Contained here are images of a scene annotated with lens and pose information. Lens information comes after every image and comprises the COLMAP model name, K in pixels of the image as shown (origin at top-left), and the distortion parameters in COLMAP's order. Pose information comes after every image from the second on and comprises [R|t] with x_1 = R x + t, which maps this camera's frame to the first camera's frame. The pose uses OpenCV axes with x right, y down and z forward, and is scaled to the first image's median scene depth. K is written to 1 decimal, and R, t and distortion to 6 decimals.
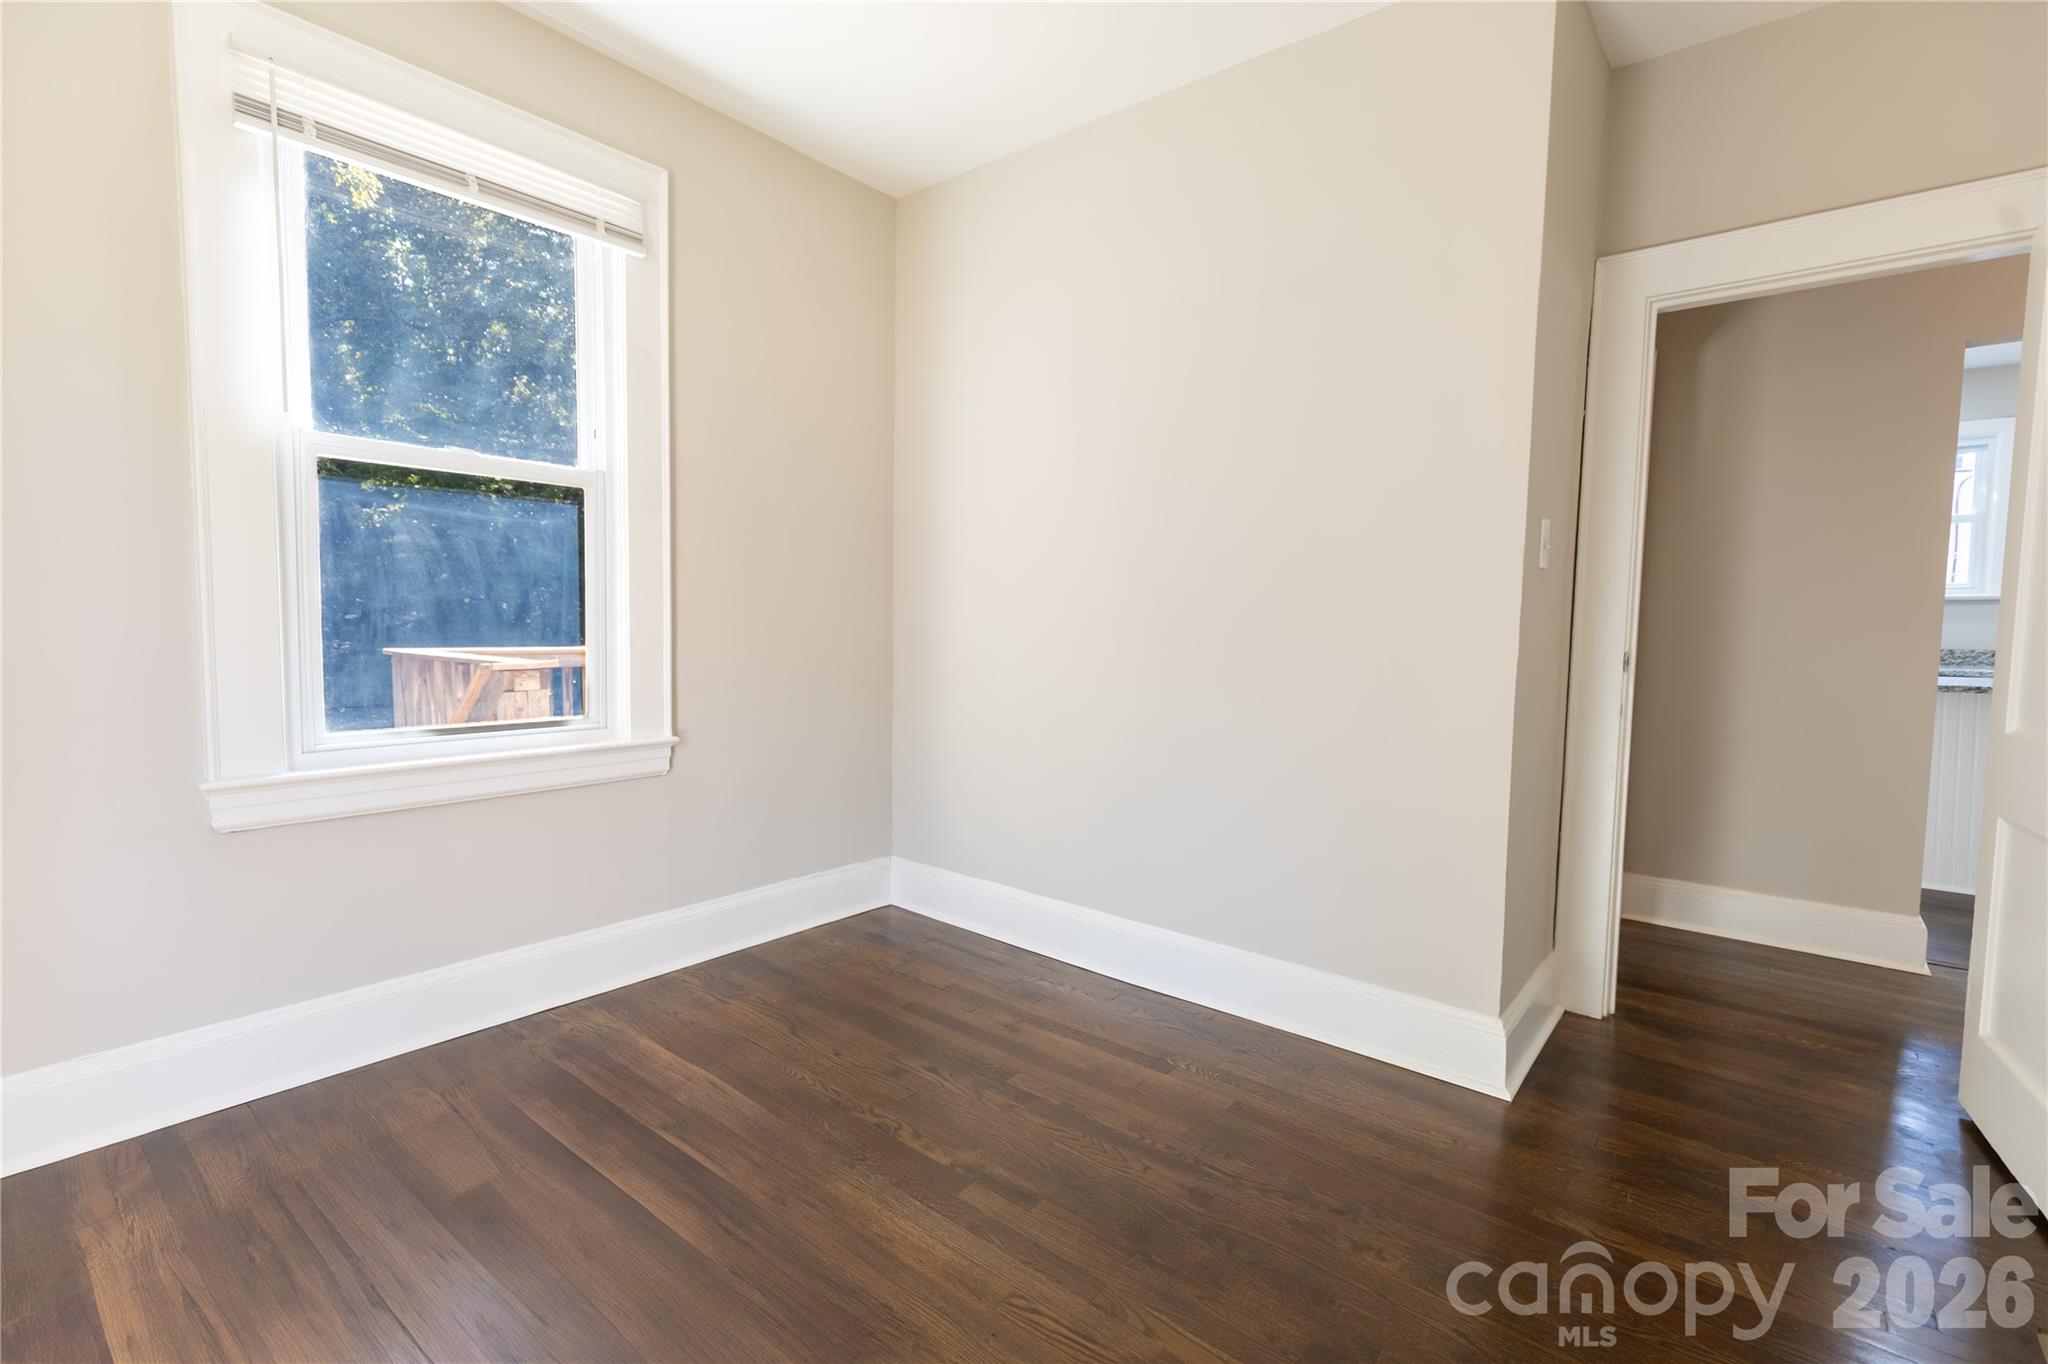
lens RADIAL K [[923.7, 0, 1025.4], [0, 923.7, 674.7], [0, 0, 1]] dist [0.007619, -0.001029]
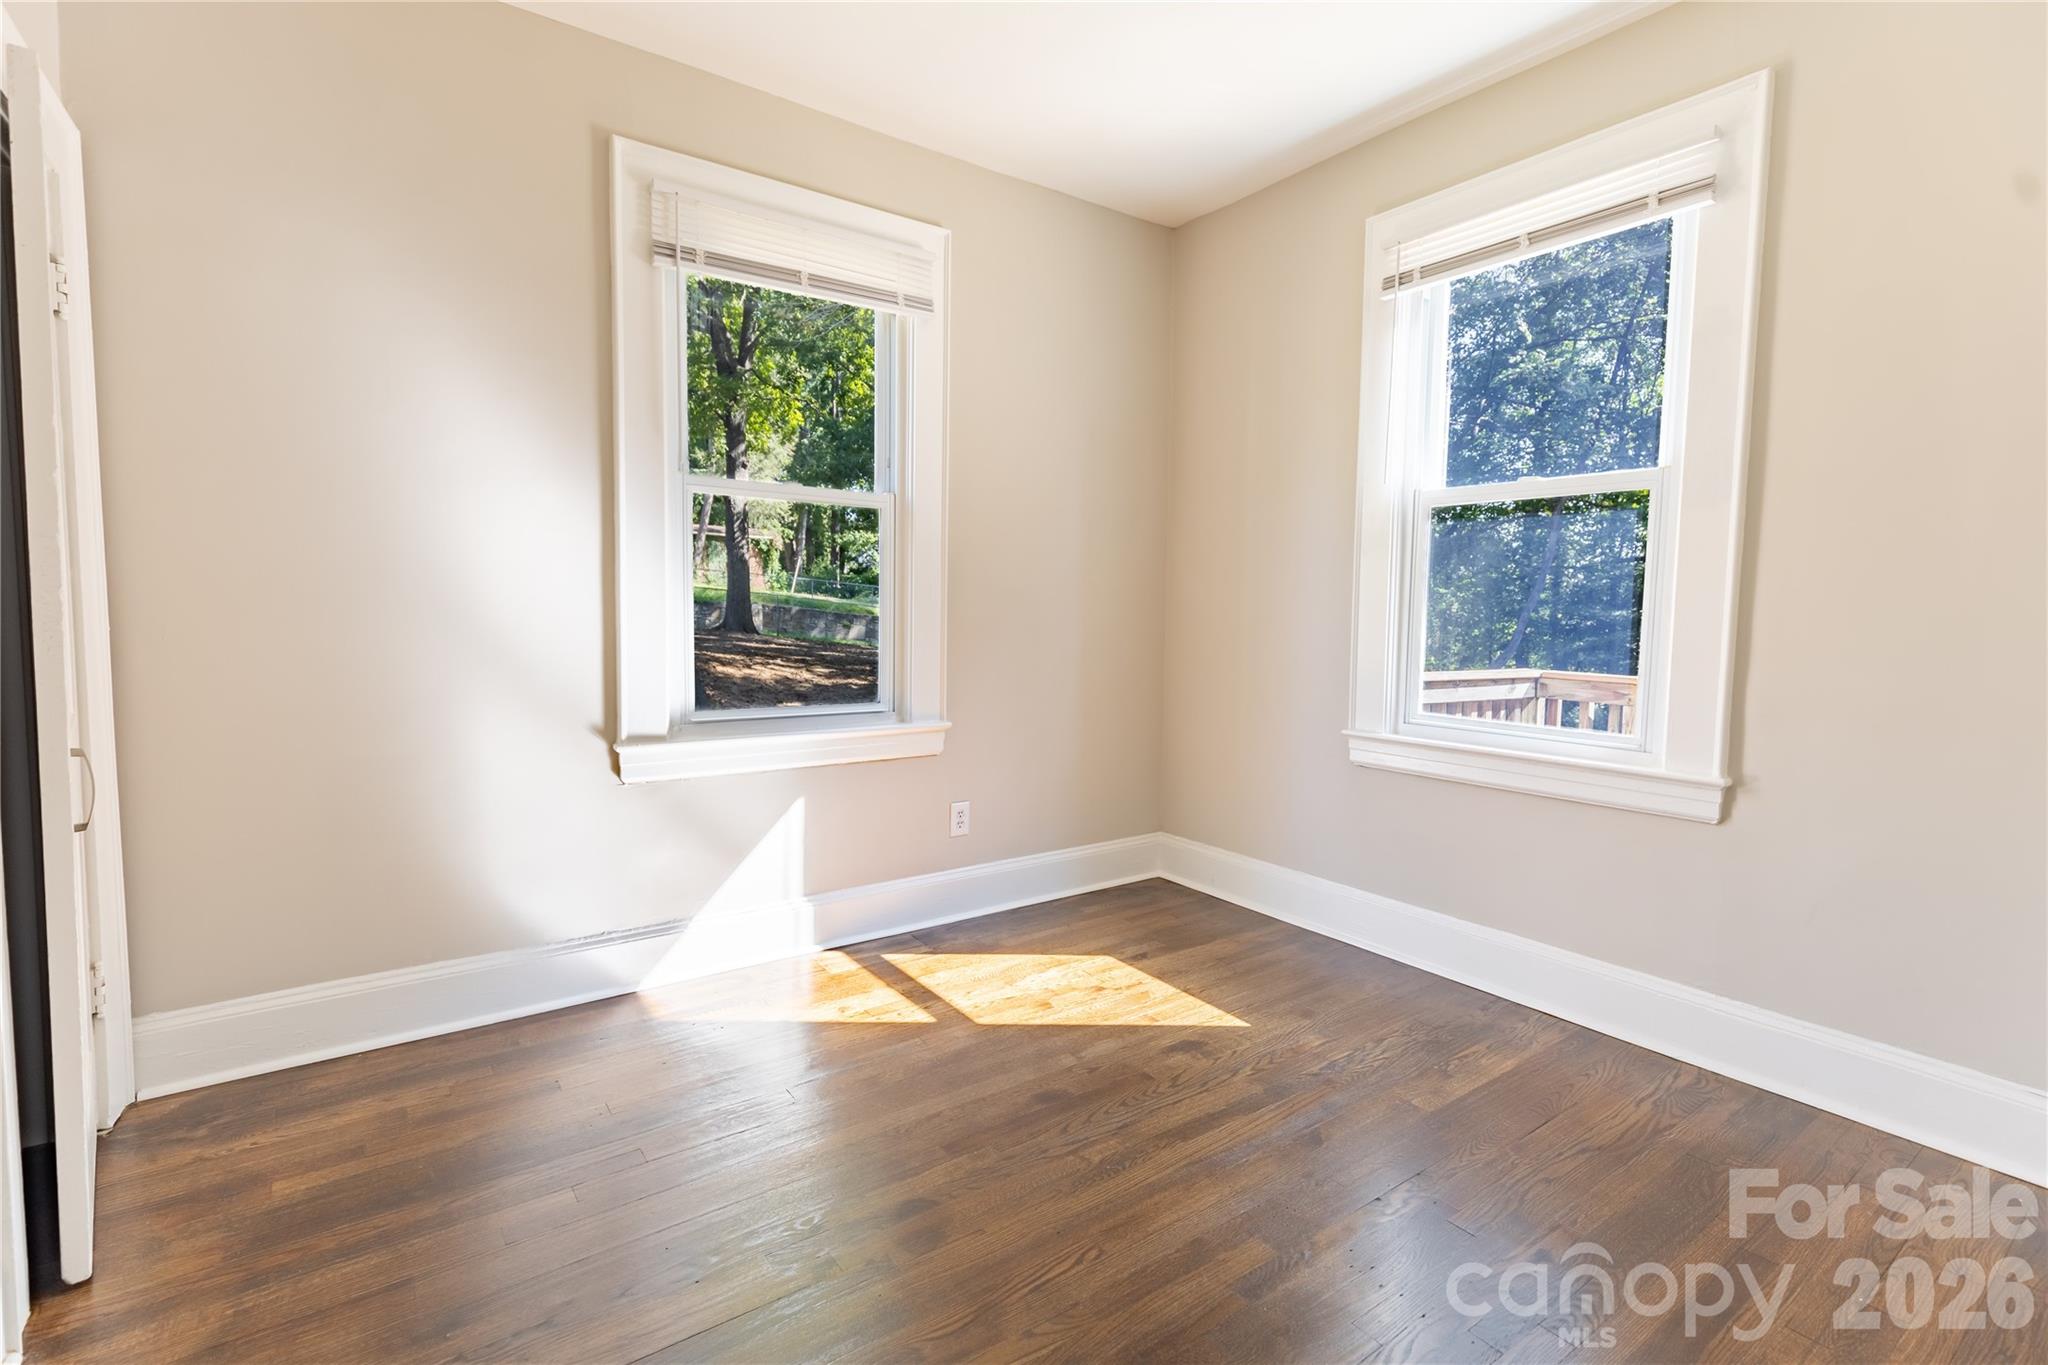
lens RADIAL K [[923.7, 0, 1023.7], [0, 923.7, 679.3], [0, 0, 1]] dist [0.007619, -0.001029]
pose [[-0.258840, 0.053649, -0.964429, 0.619049], [-0.081872, 0.993645, 0.077248, -0.036459], [0.962444, 0.098955, -0.252803, 0.691259]]
